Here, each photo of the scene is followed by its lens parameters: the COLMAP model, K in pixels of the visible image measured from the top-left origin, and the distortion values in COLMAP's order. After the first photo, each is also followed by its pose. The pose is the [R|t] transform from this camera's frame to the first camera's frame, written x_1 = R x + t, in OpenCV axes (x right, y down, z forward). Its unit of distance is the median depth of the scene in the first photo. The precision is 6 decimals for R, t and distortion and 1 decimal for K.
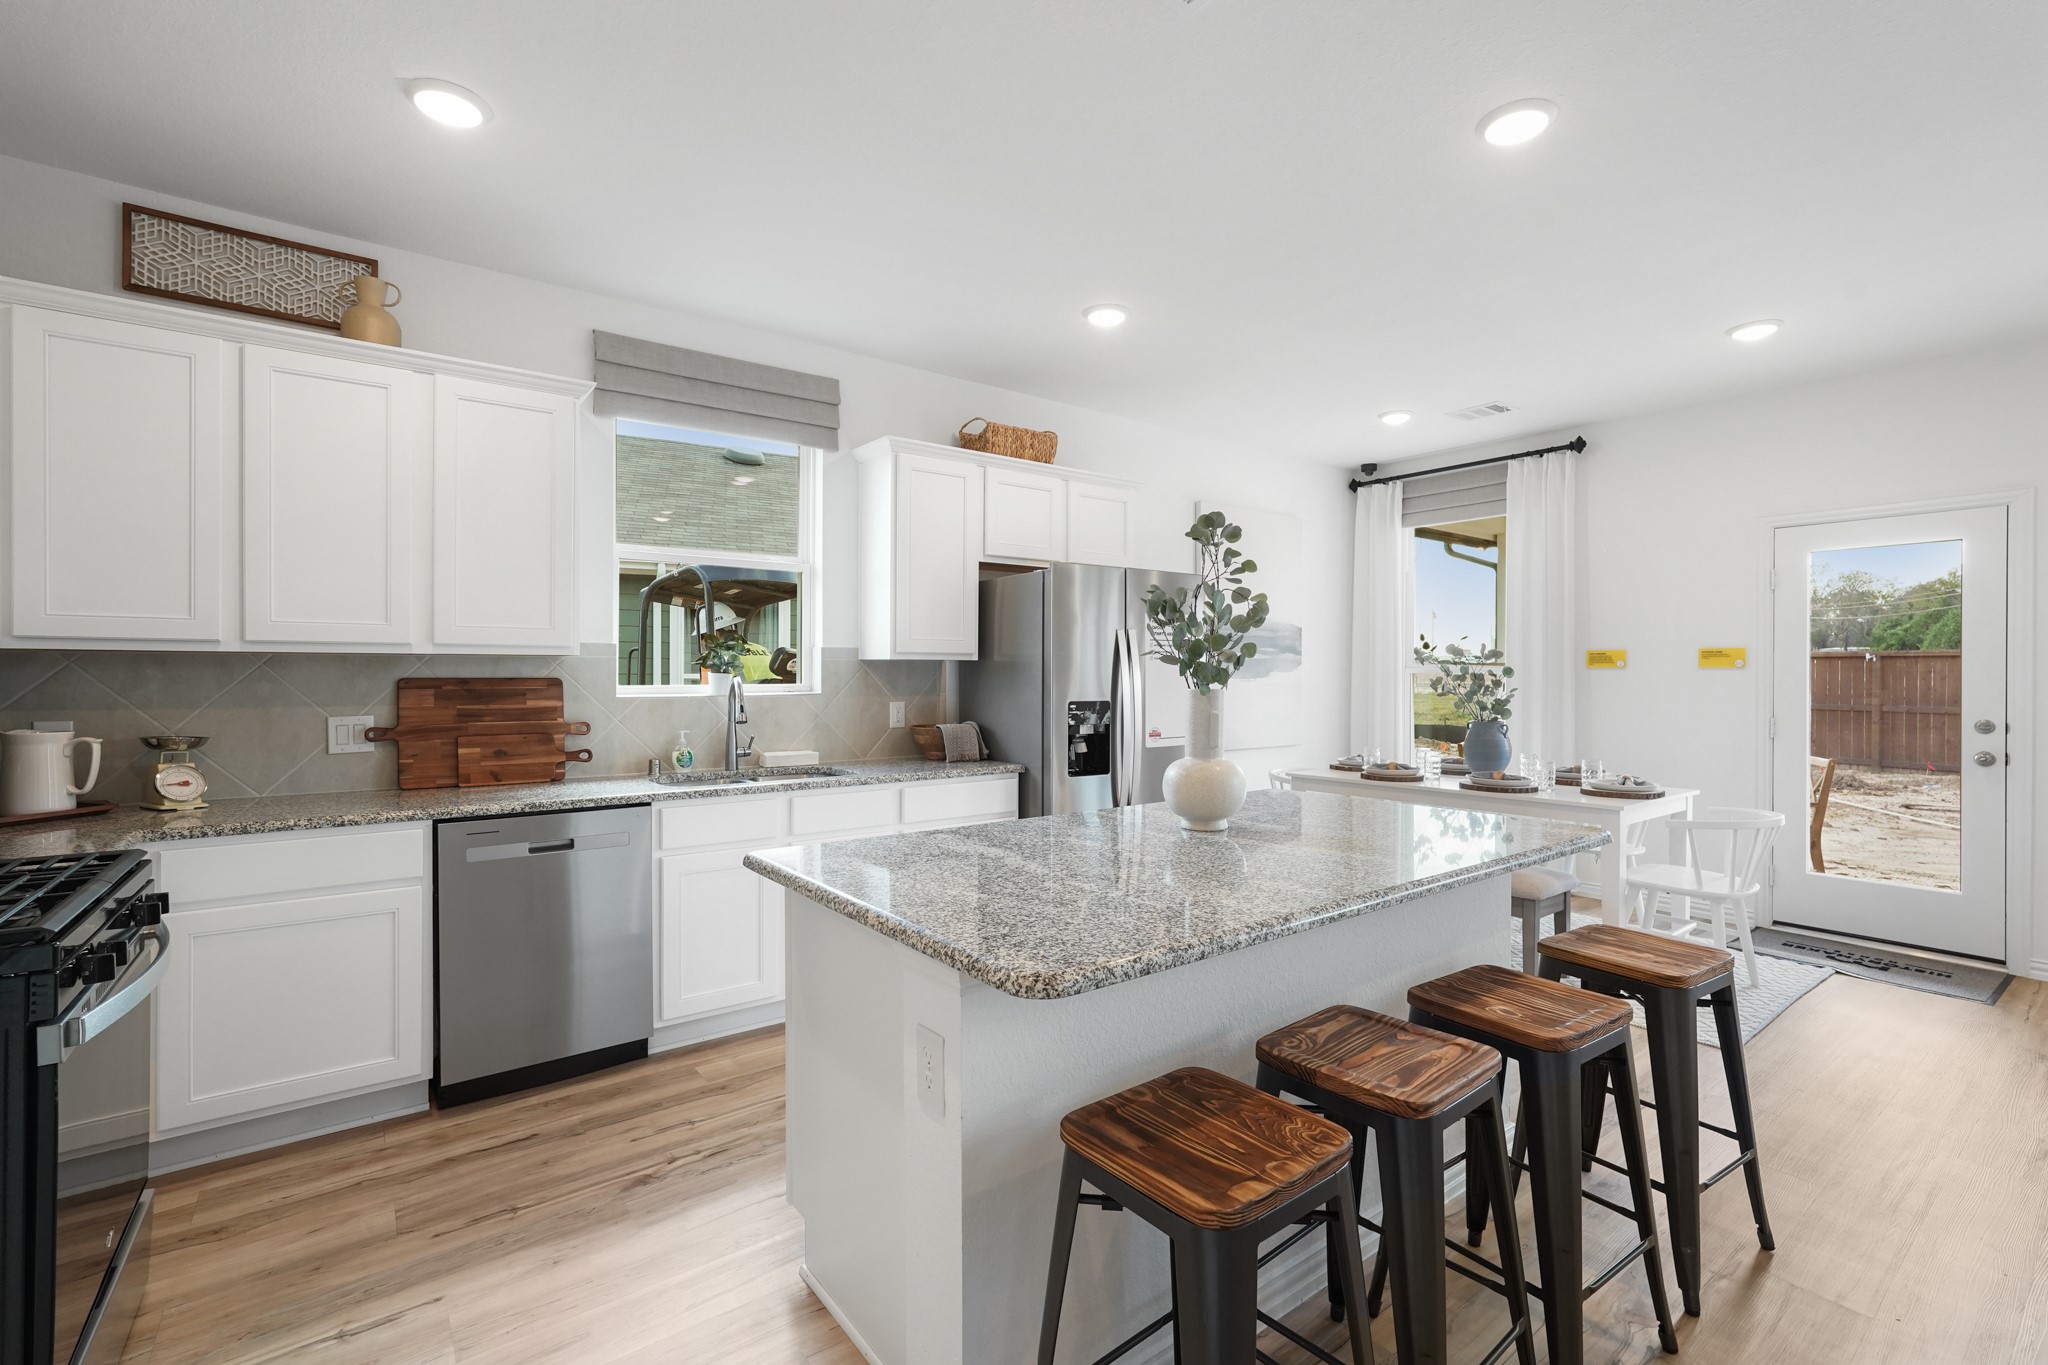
lens RADIAL K [[912.0, 0, 1030.5], [0, 912.0, 677.9], [0, 0, 1]] dist [-0.014362, 0.007244]
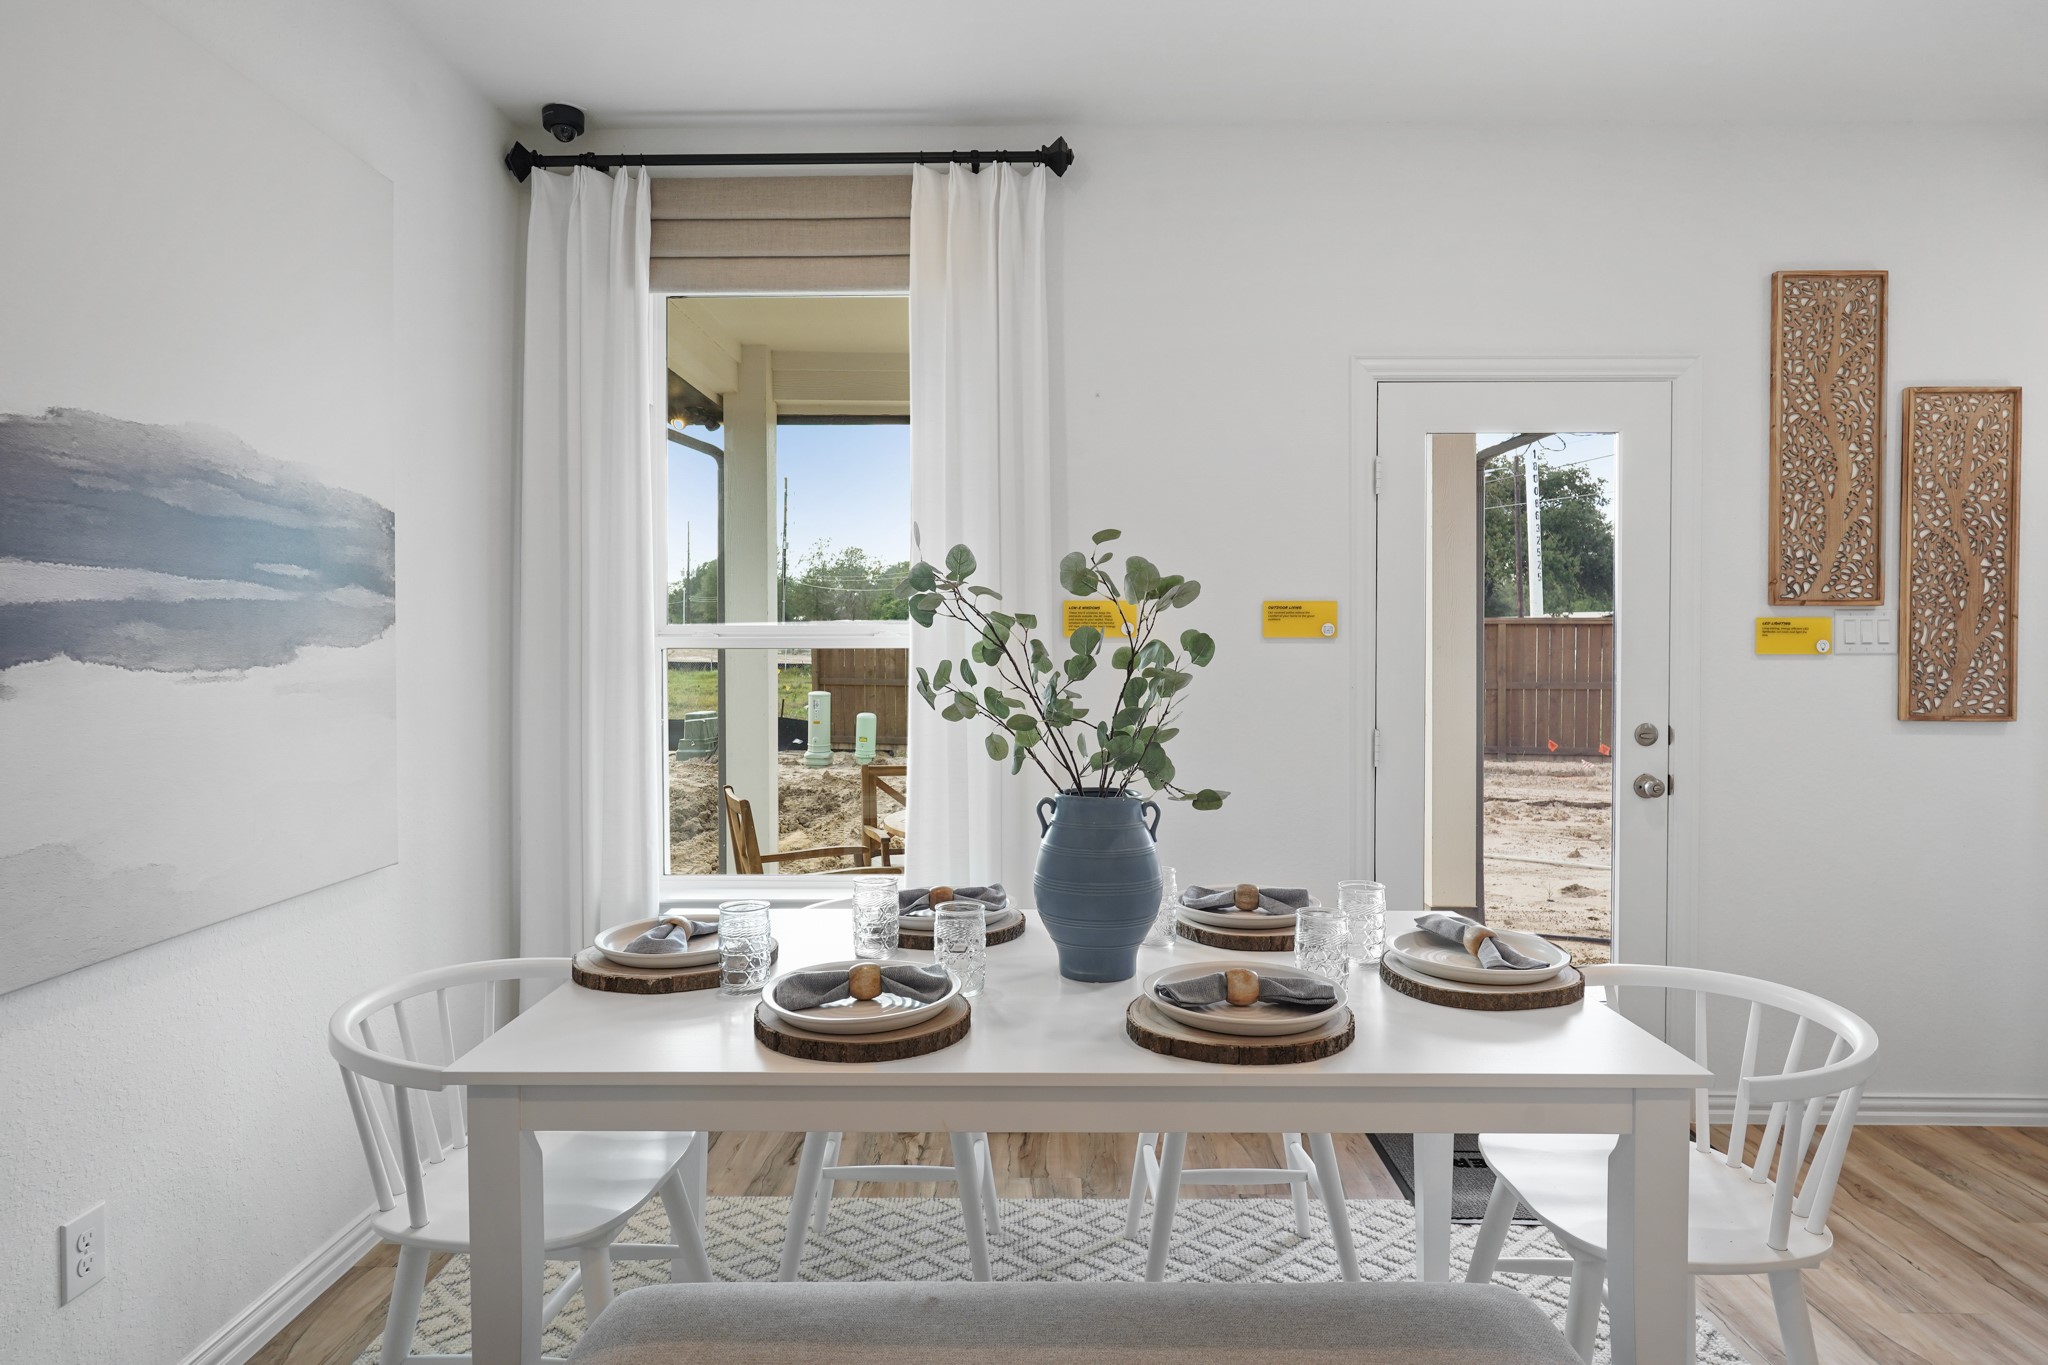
lens RADIAL K [[1127.5, 0, 1022.8], [0, 1127.5, 668.7], [0, 0, 1]] dist [-0.000422, 0.000318]
pose [[0.626783, -0.017396, 0.779000, 0.202061], [0.003907, 0.999808, 0.019184, -0.008737], [-0.779184, -0.008981, 0.626731, 0.950516]]
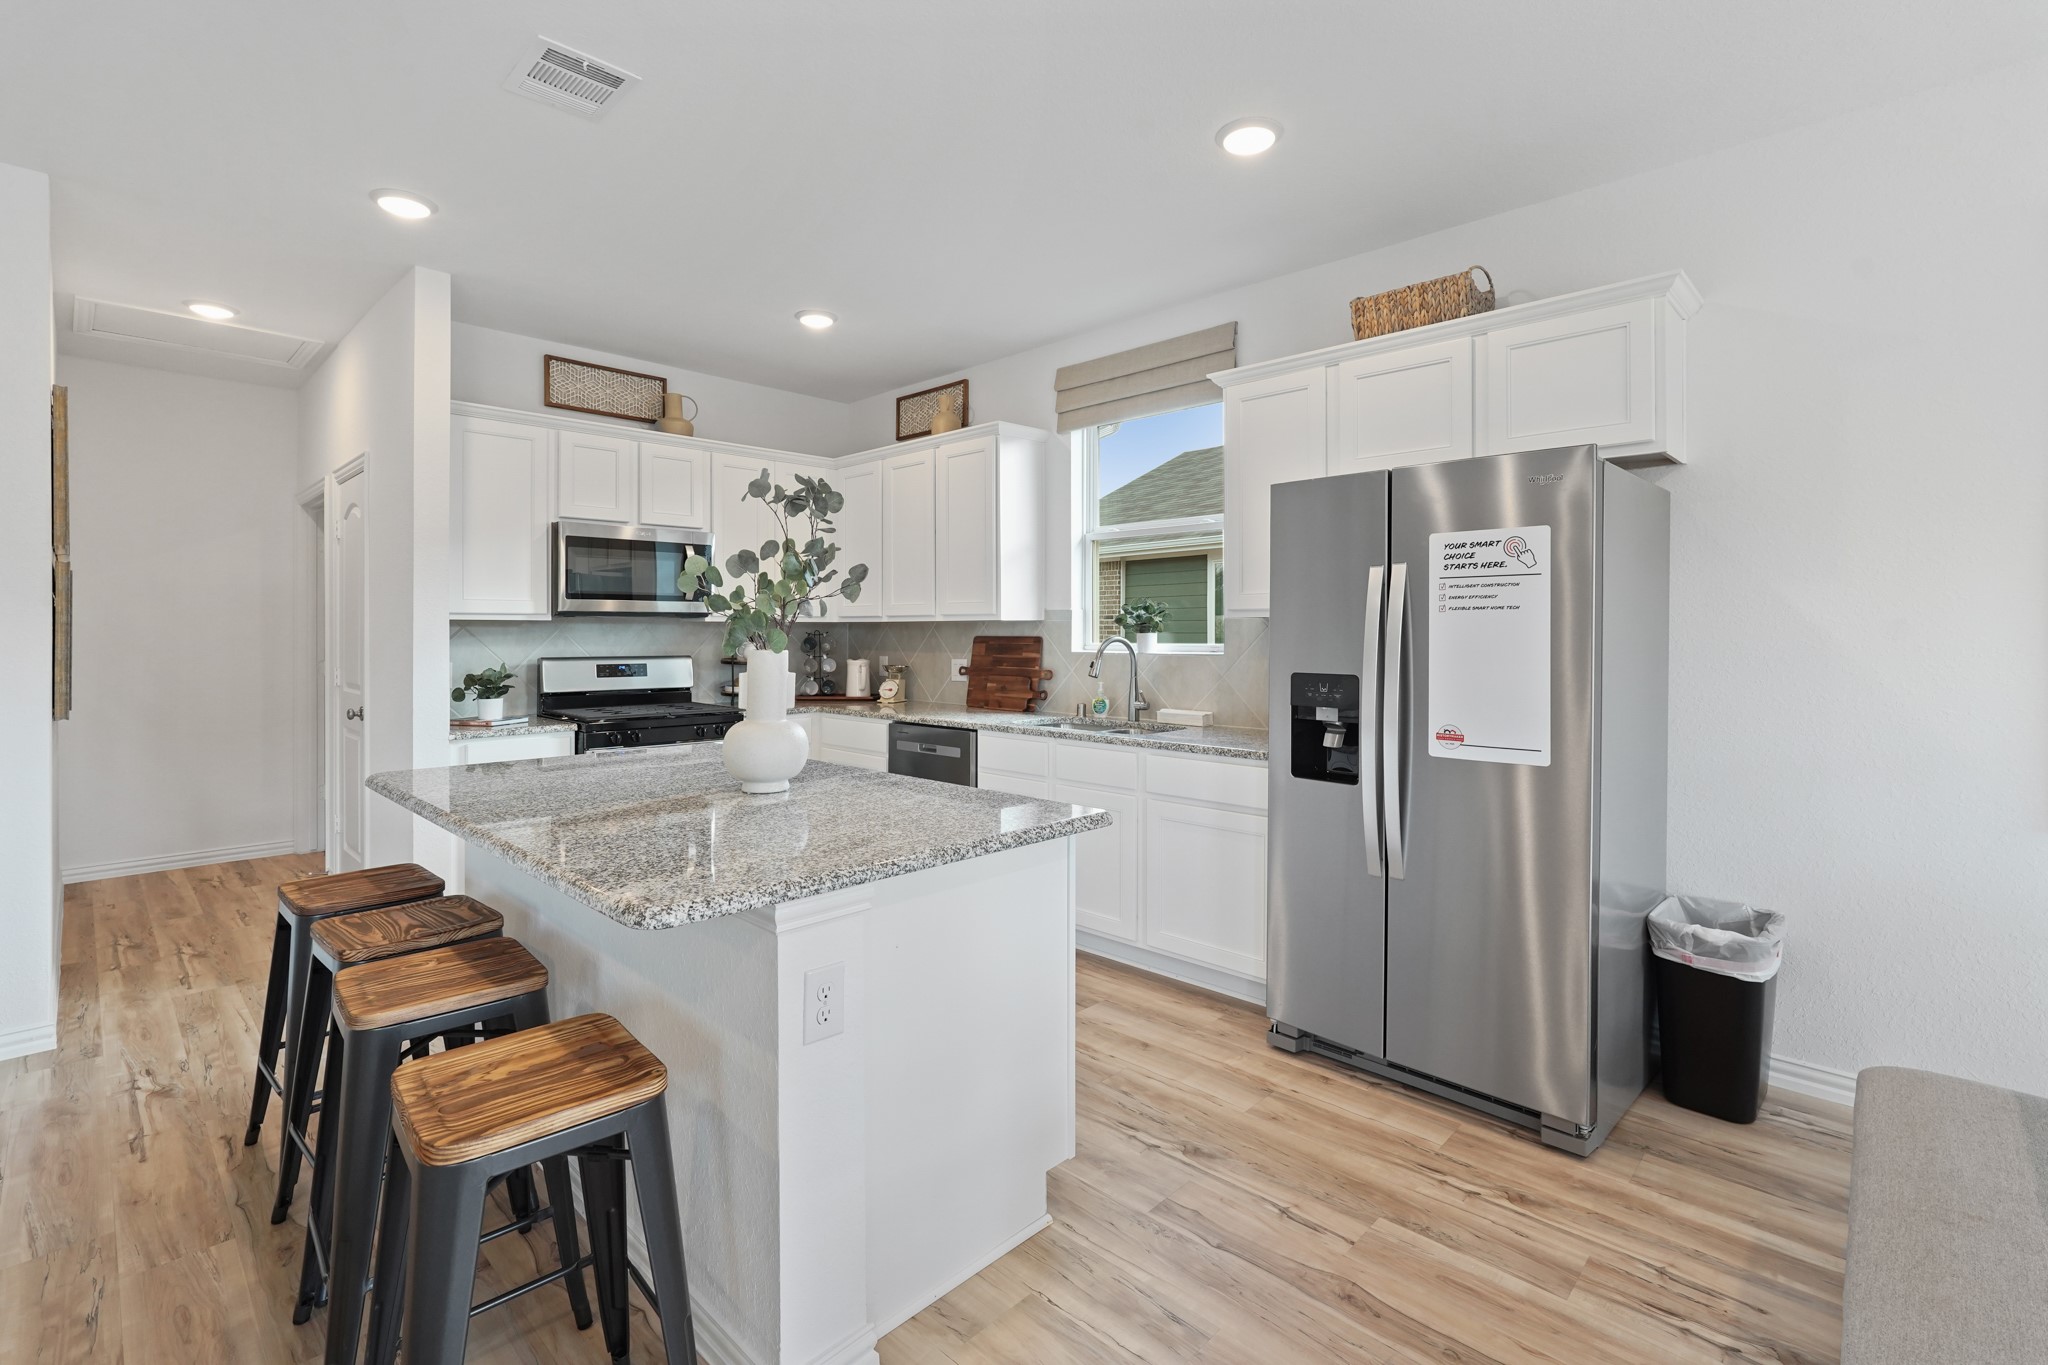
lens RADIAL K [[912.0, 0, 1028.4], [0, 912.0, 655.2], [0, 0, 1]] dist [-0.014362, 0.007244]
pose [[0.154779, 0.024025, -0.987657, 0.776824], [-0.004936, 0.999711, 0.023545, -0.004459], [0.987937, 0.001231, 0.154853, 0.724189]]
